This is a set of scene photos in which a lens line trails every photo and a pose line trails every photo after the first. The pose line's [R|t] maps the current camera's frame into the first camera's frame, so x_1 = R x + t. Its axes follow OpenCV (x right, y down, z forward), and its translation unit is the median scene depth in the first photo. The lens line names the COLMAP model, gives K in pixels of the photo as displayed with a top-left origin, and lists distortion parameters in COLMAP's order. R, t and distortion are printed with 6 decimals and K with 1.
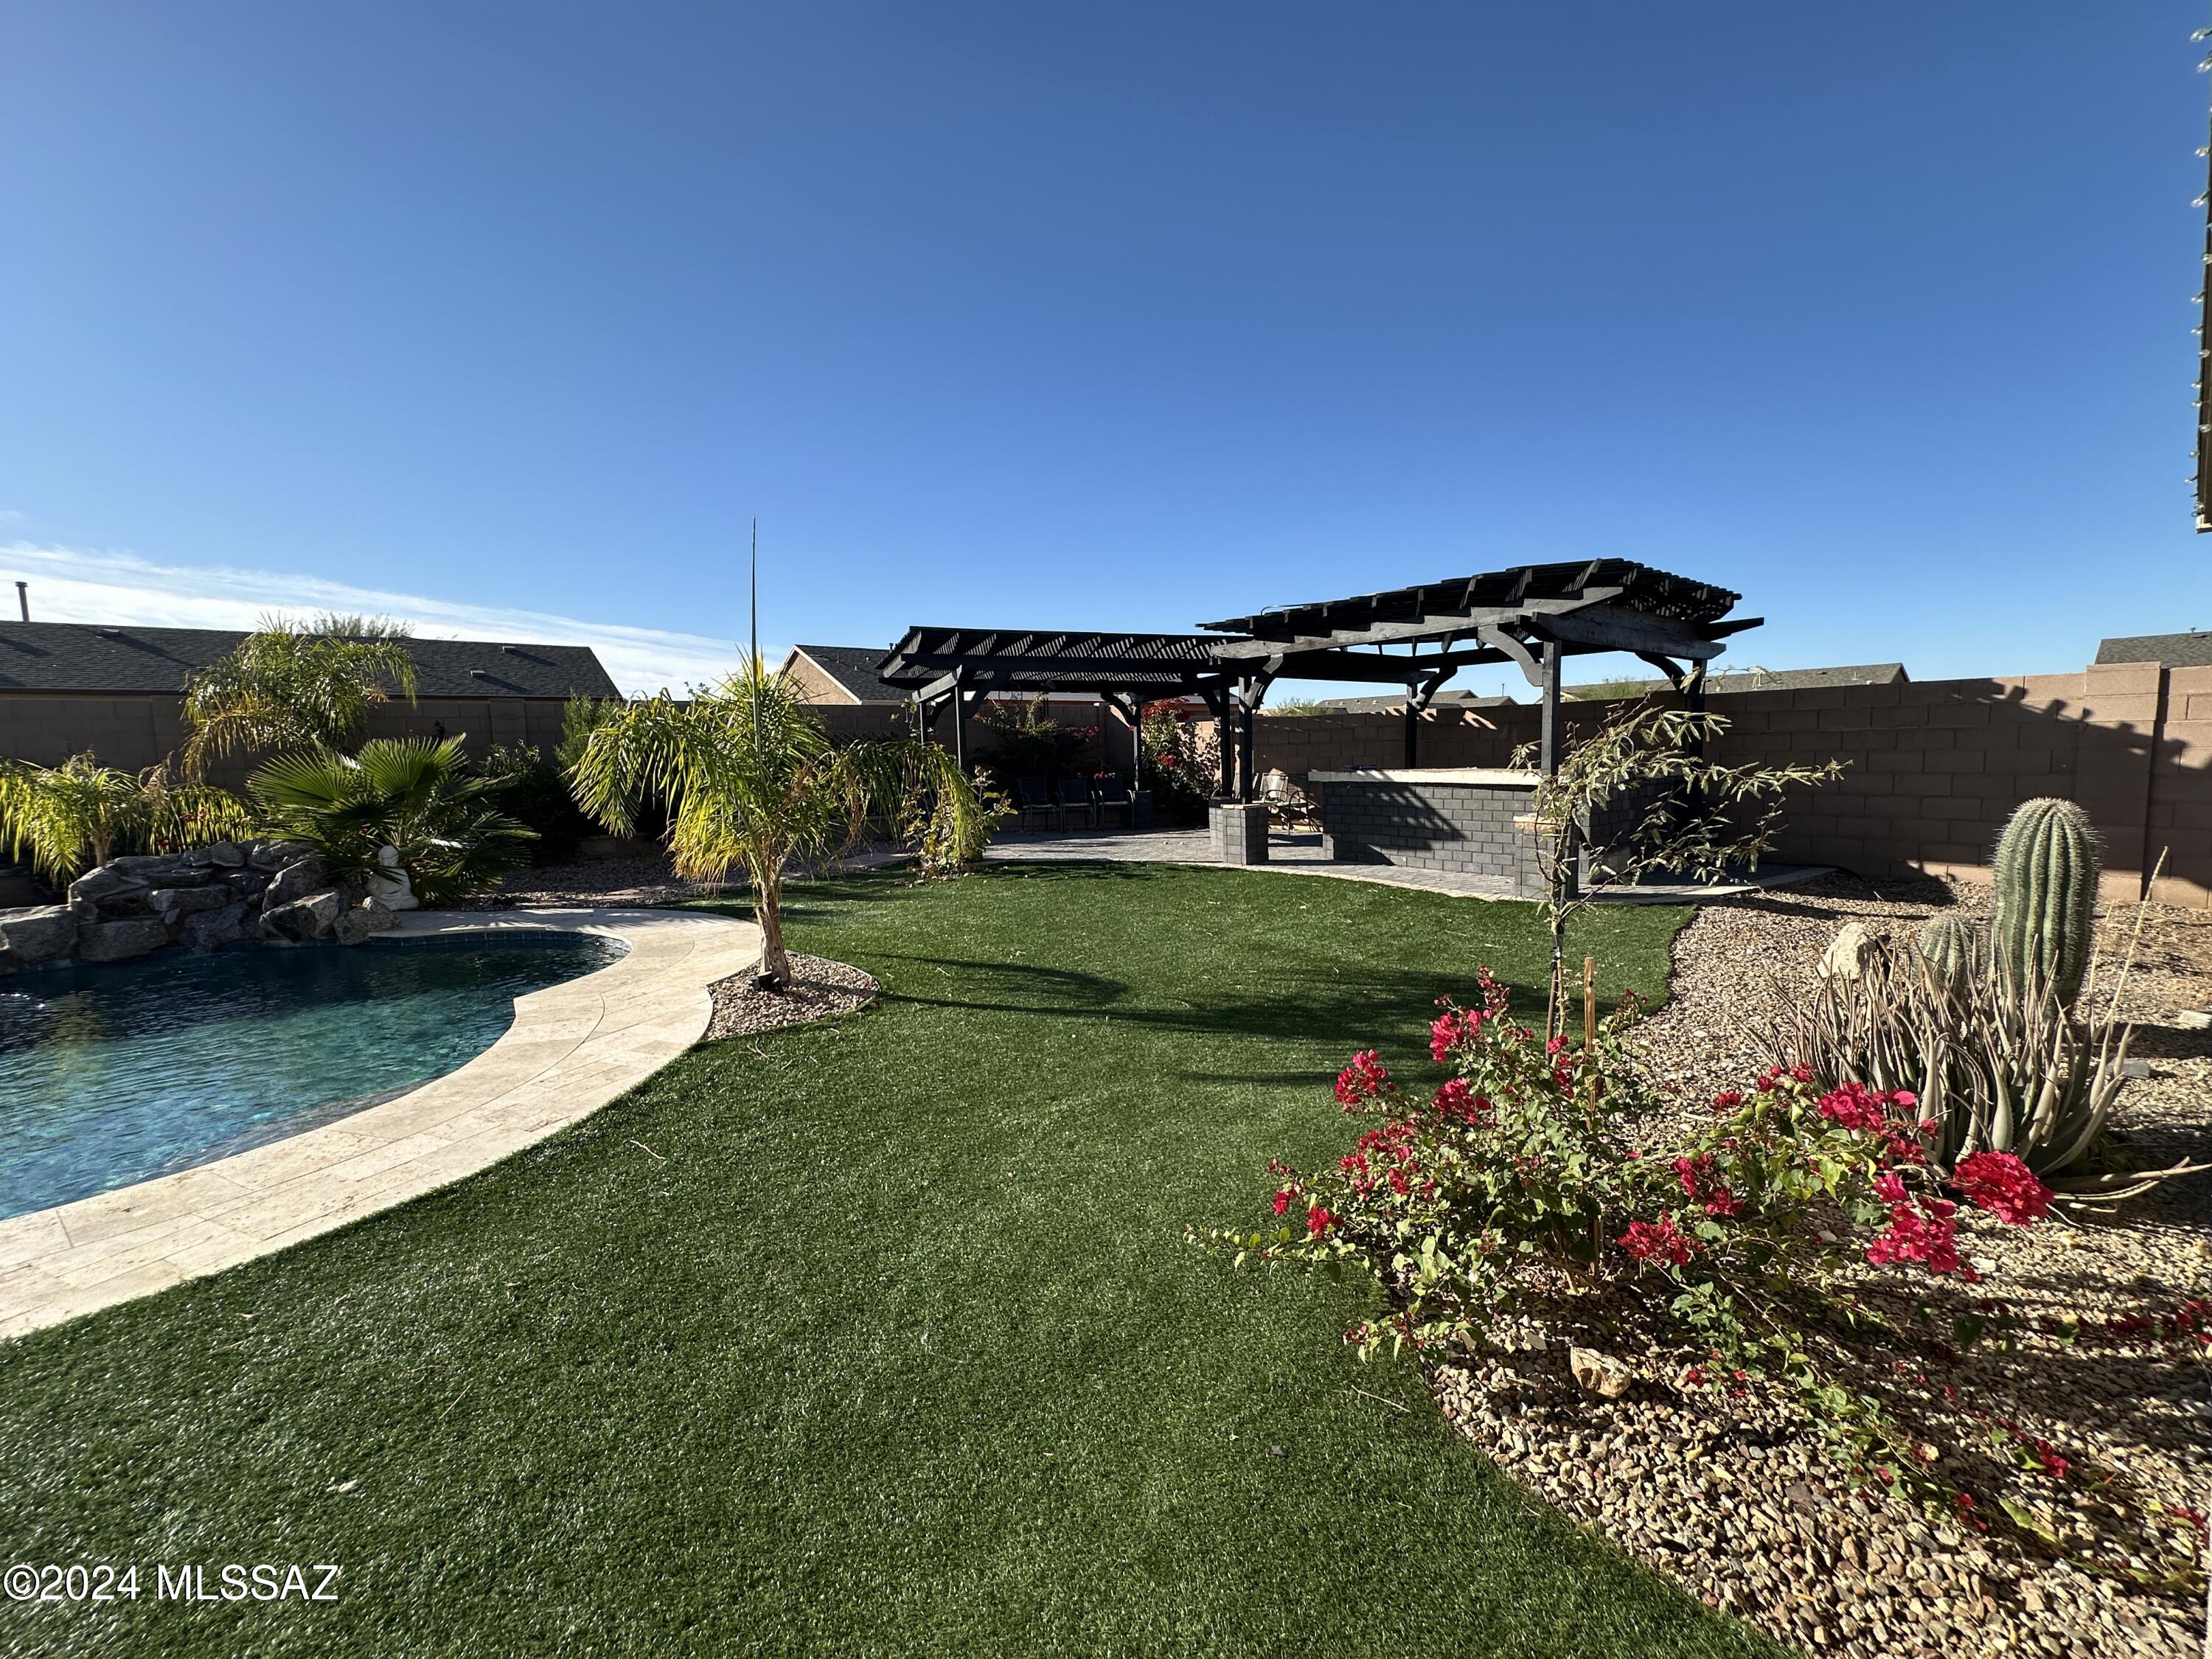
lens RADIAL K [[884.5, 0, 1107.7], [0, 884.5, 828.3], [0, 0, 1]] dist [-0.004968, 0.001394]
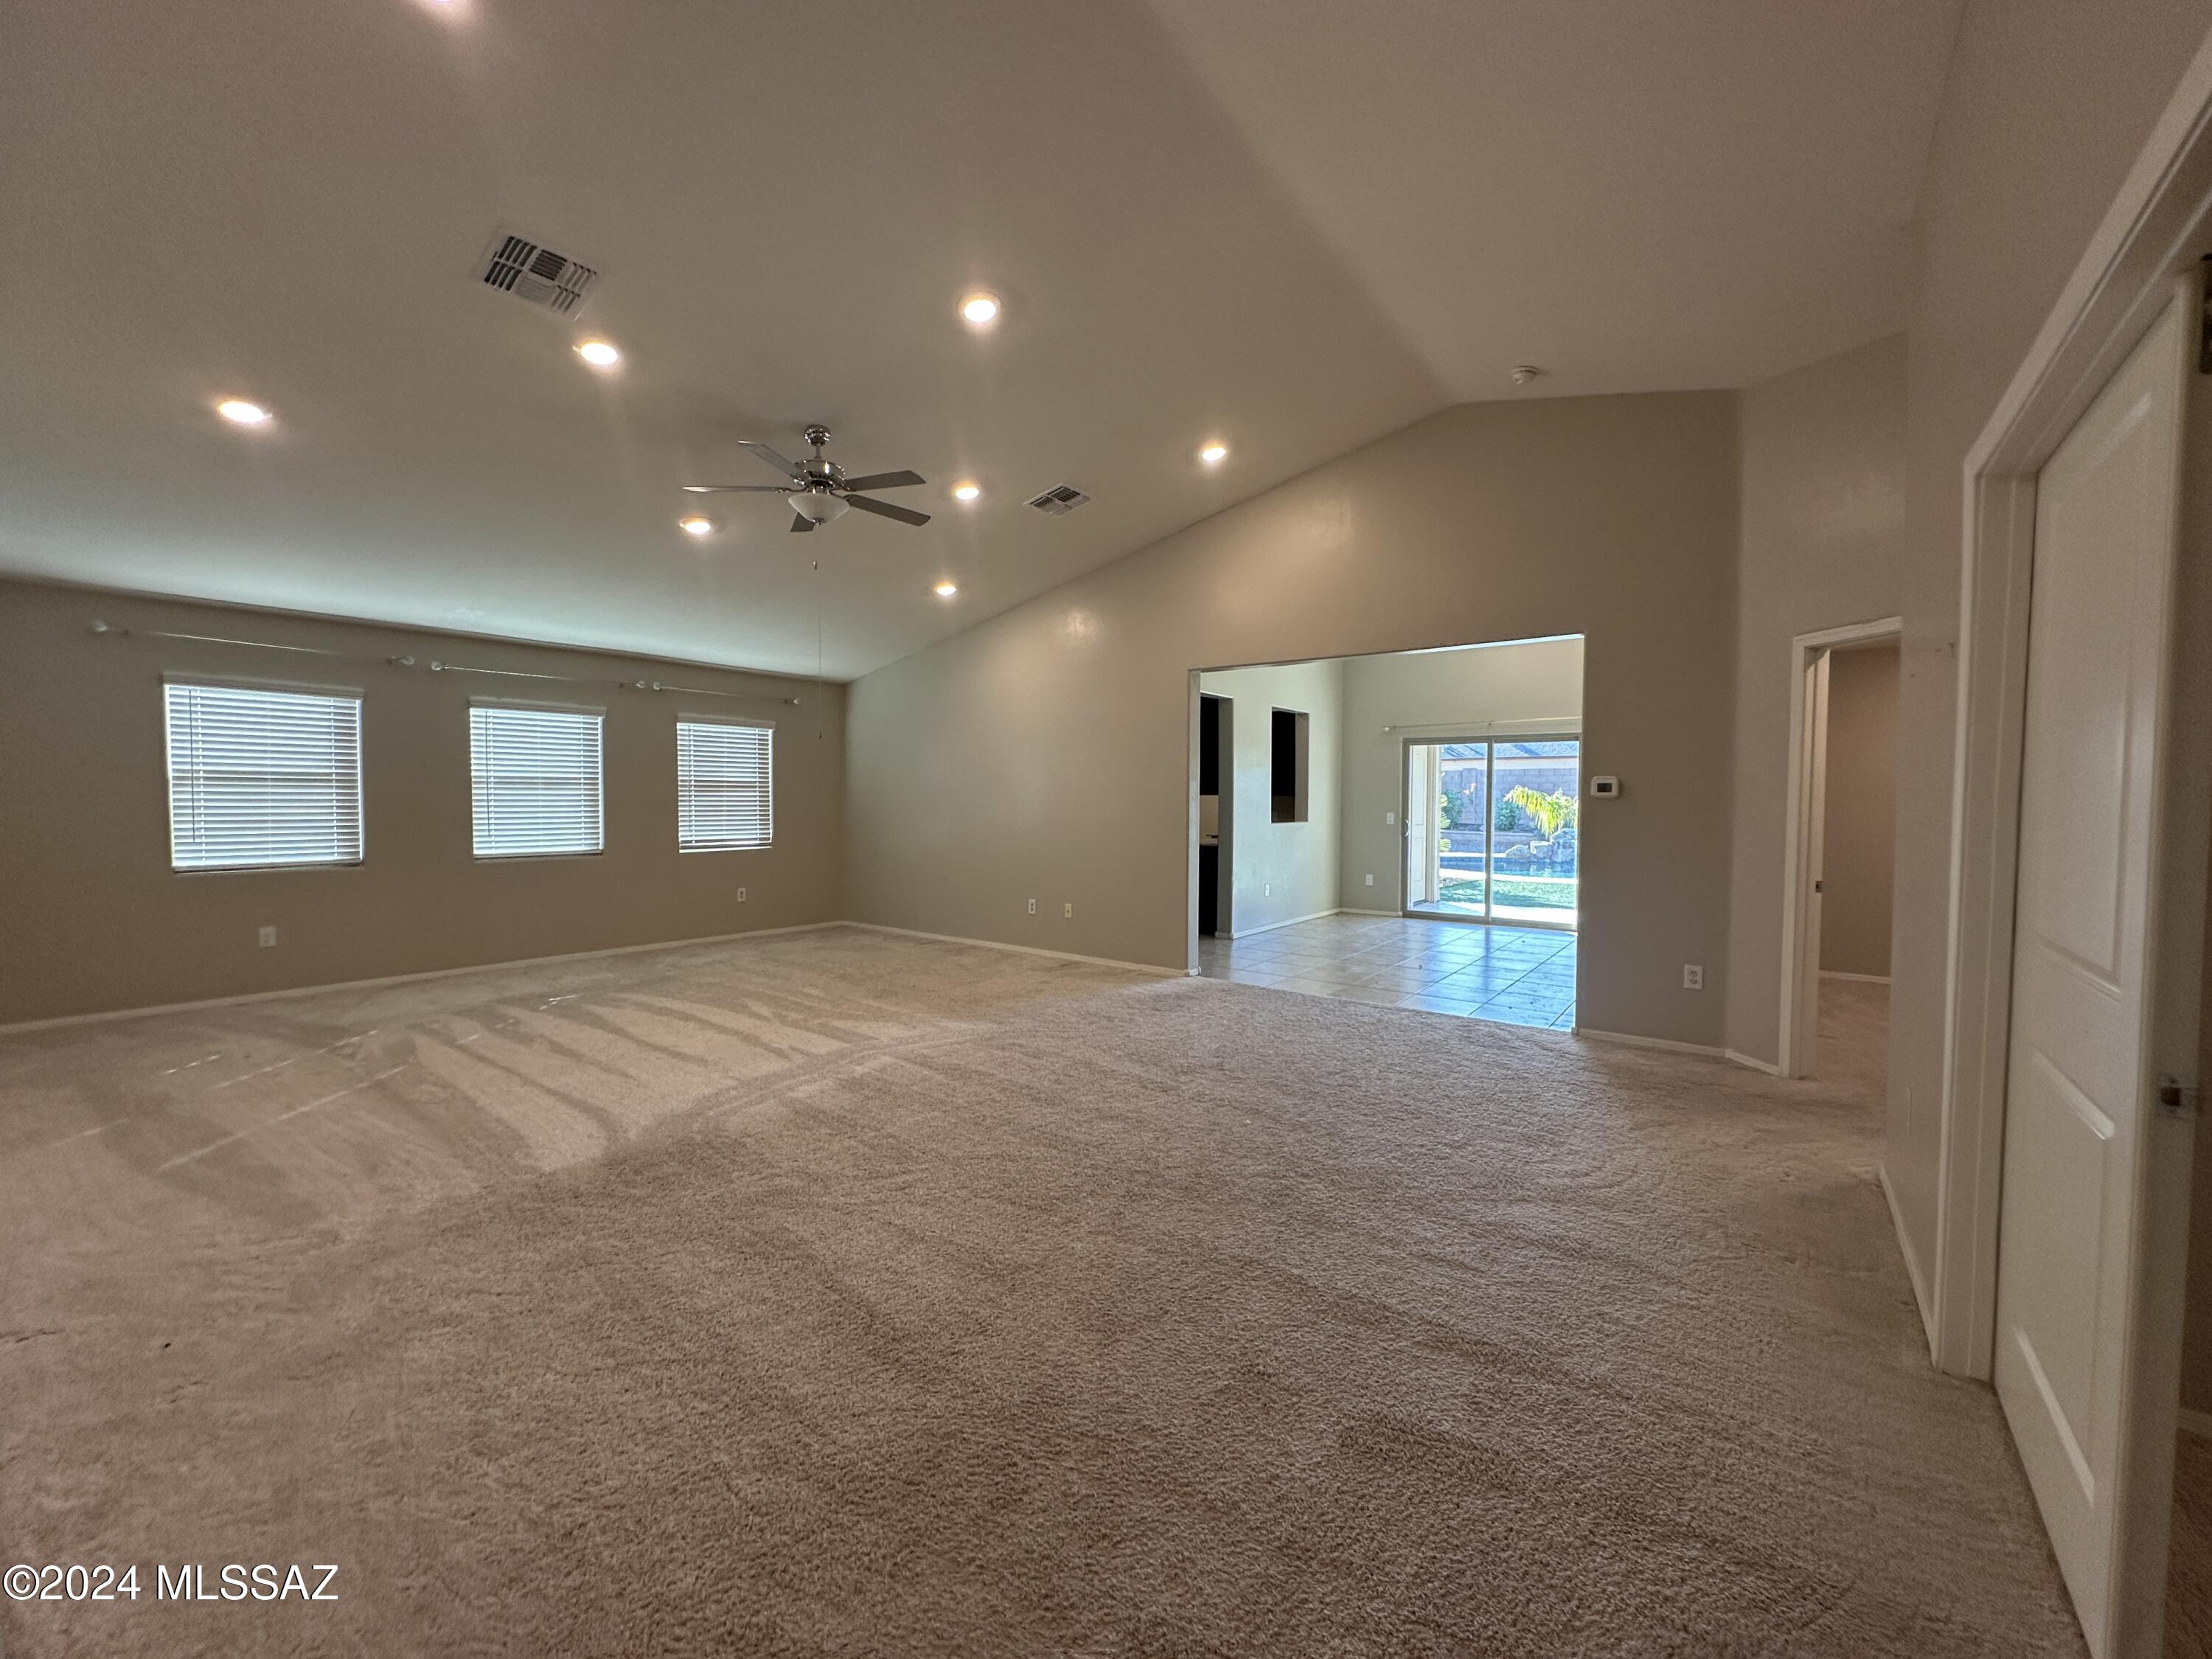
lens RADIAL K [[884.5, 0, 1111.8], [0, 884.5, 837.5], [0, 0, 1]] dist [-0.004968, 0.001394]
pose [[0.245922, 0.064443, -0.967145, 1.491151], [-0.093040, 0.994750, 0.042625, 0.090503], [0.964814, 0.079500, 0.250626, -1.310123]]
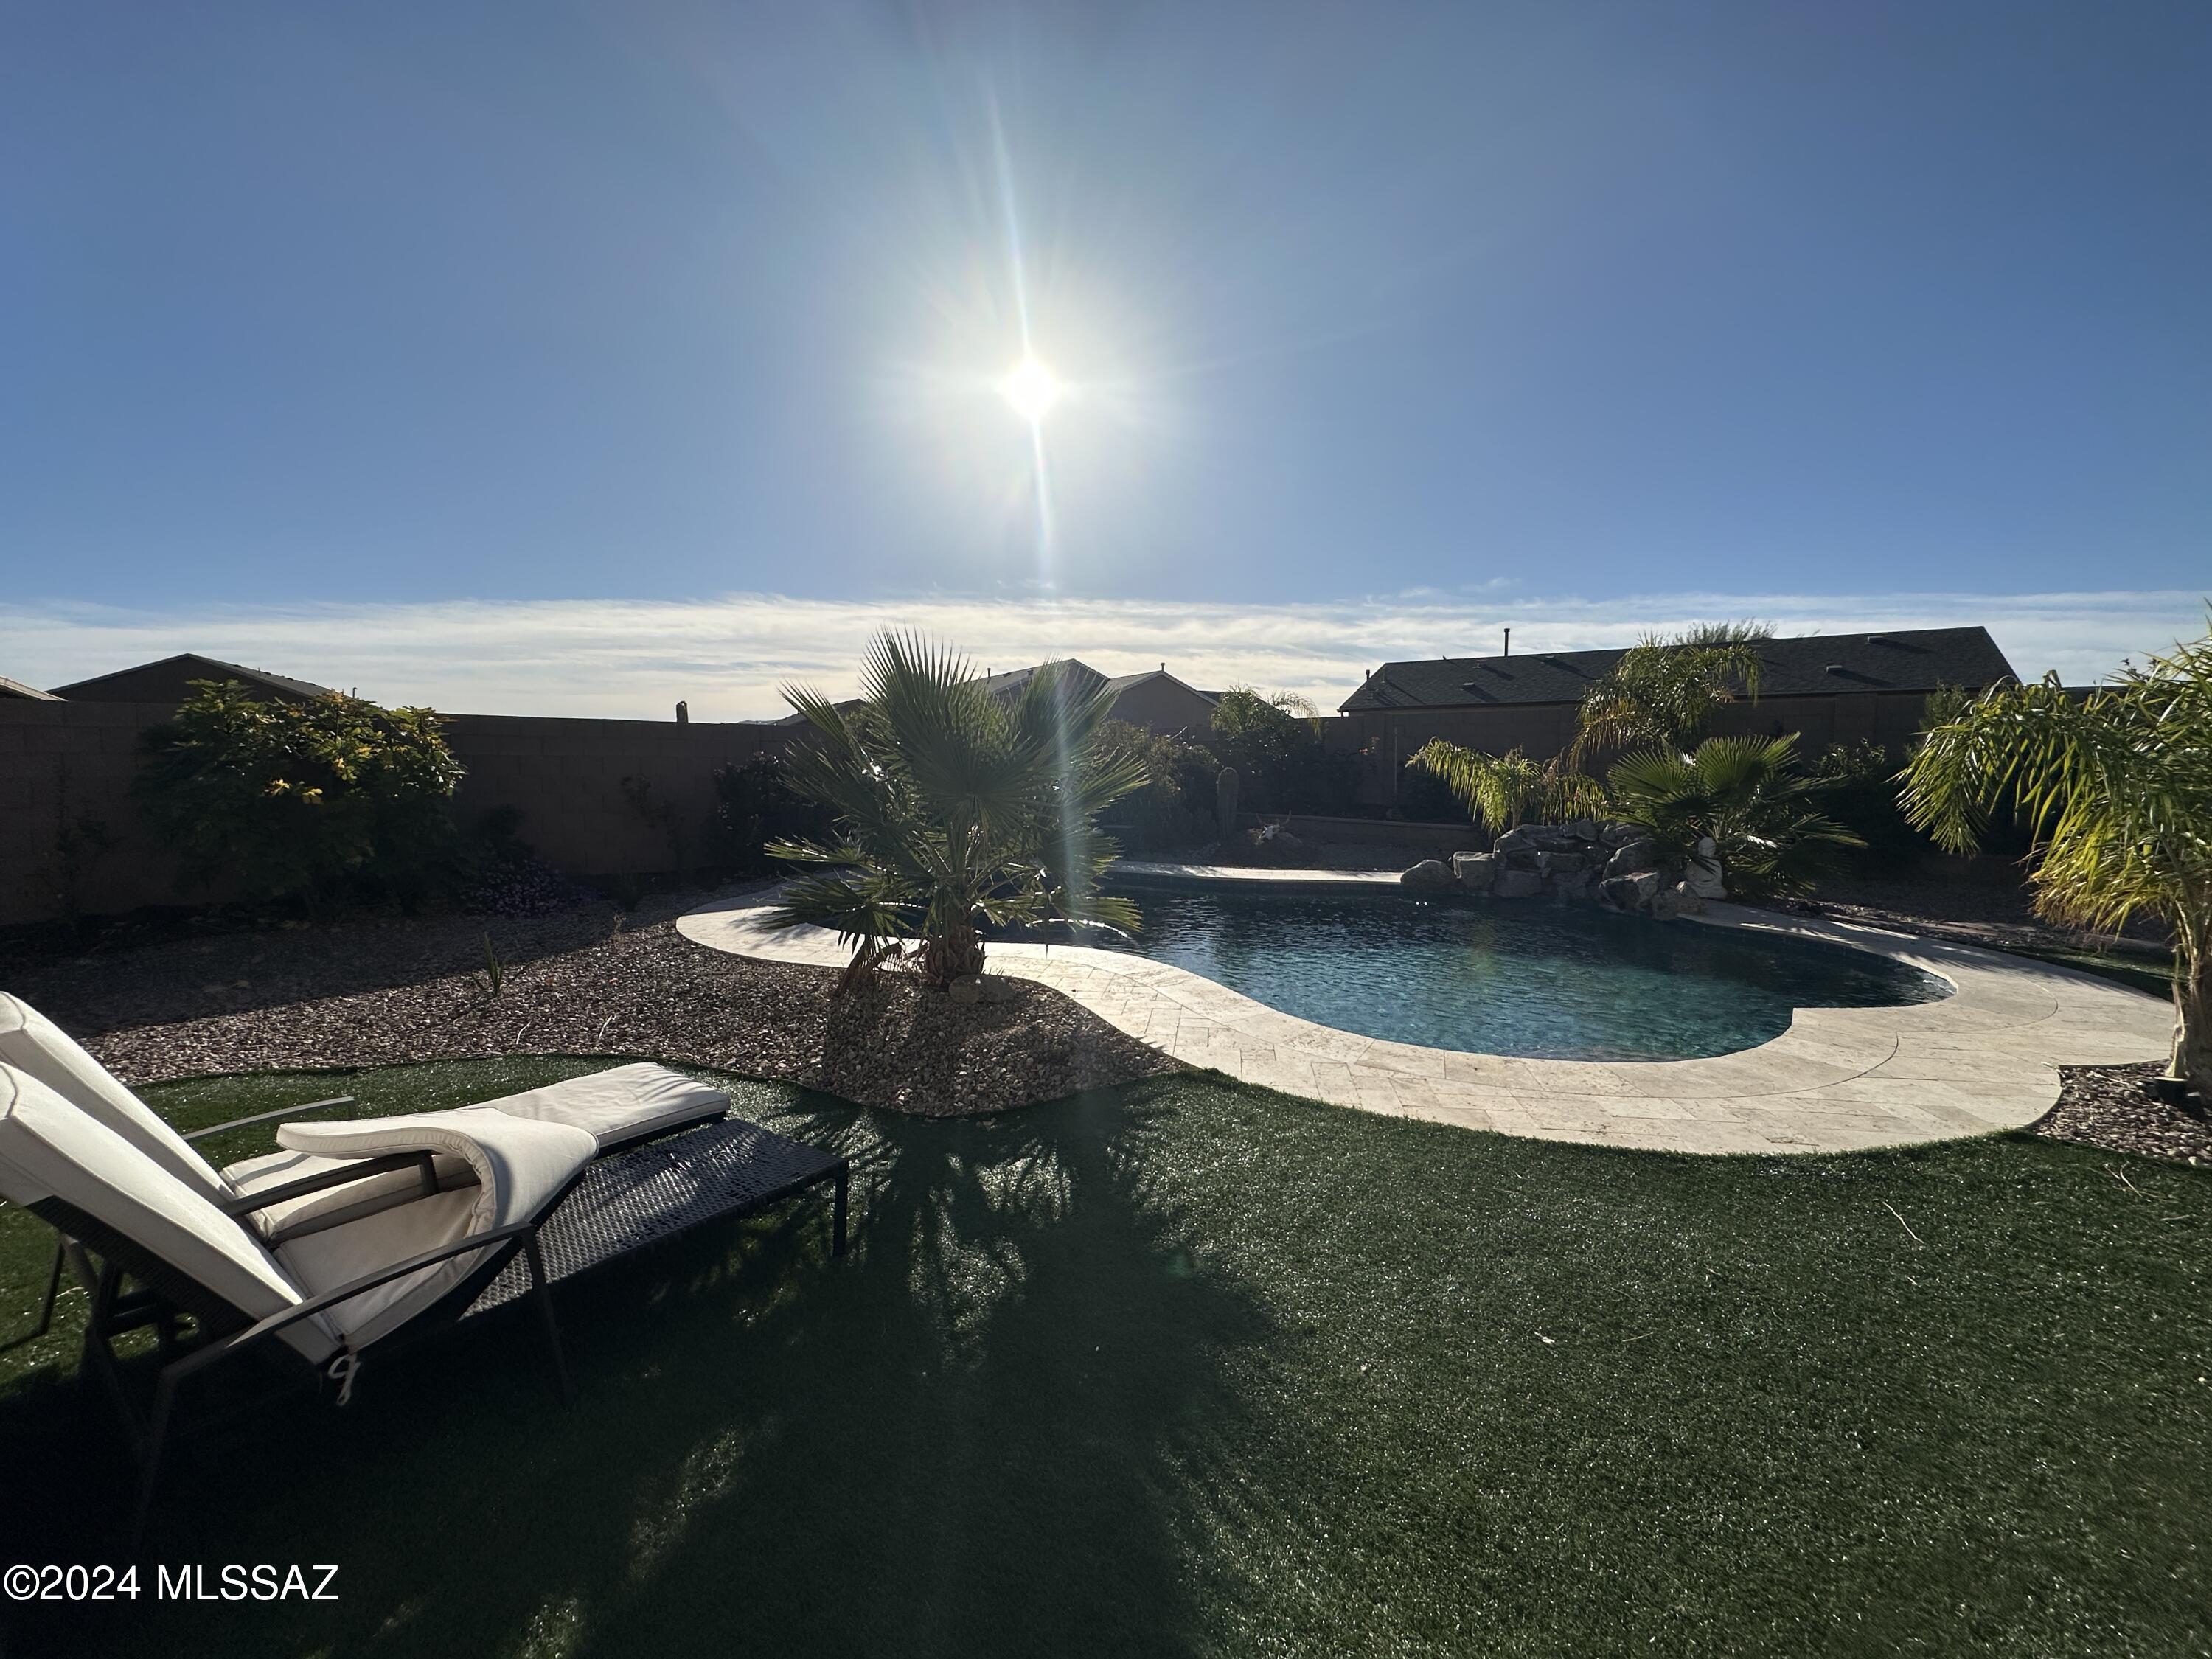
lens RADIAL K [[884.5, 0, 1099.1], [0, 884.5, 826.1], [0, 0, 1]] dist [-0.004968, 0.001394]
pose [[0.258067, 0.095358, -0.961410, 0.030755], [-0.096650, 0.992673, 0.072515, 0.000065], [0.961281, 0.074206, 0.265393, 0.003455]]
